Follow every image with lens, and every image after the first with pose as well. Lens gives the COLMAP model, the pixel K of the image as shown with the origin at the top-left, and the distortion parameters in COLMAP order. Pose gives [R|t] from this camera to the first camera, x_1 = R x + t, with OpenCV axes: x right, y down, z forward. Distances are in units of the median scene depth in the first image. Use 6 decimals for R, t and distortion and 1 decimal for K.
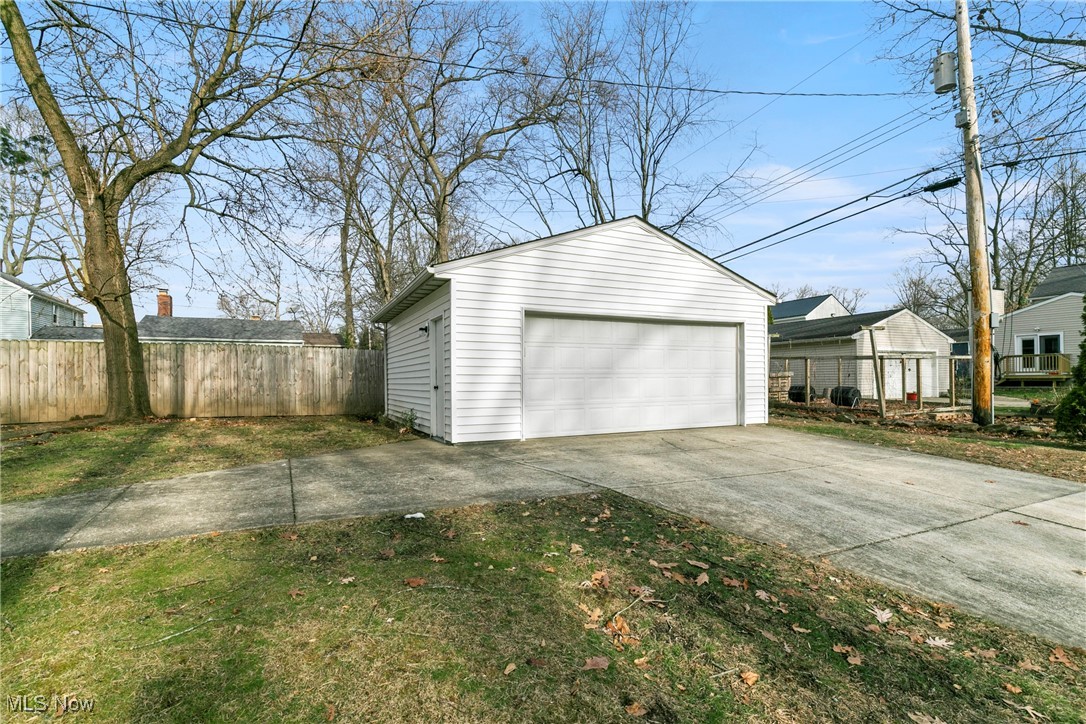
lens RADIAL K [[507.2, 0, 545.3], [0, 507.2, 372.2], [0, 0, 1]] dist [0.003333, 0.000189]
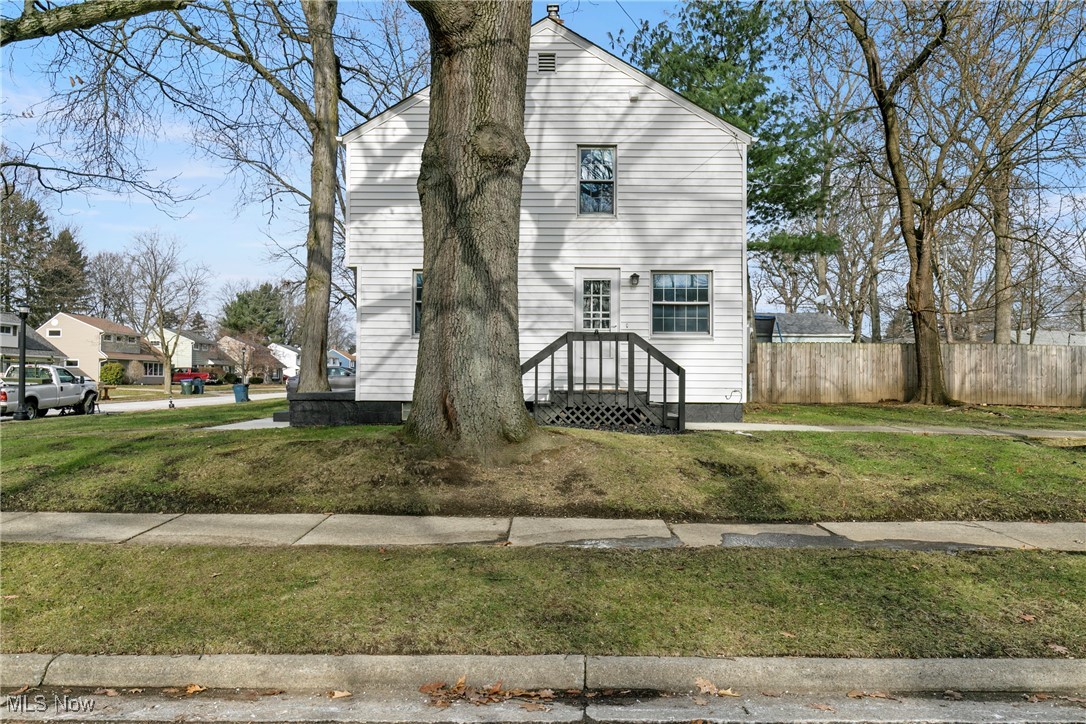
lens RADIAL K [[752.4, 0, 541.0], [0, 752.4, 369.6], [0, 0, 1]] dist [-0.004952, 0.000929]
pose [[0.890173, 0.008096, -0.455550, -0.763853], [-0.007752, 0.999967, 0.002623, 0.009686], [0.455556, 0.001196, 0.890206, -1.035983]]
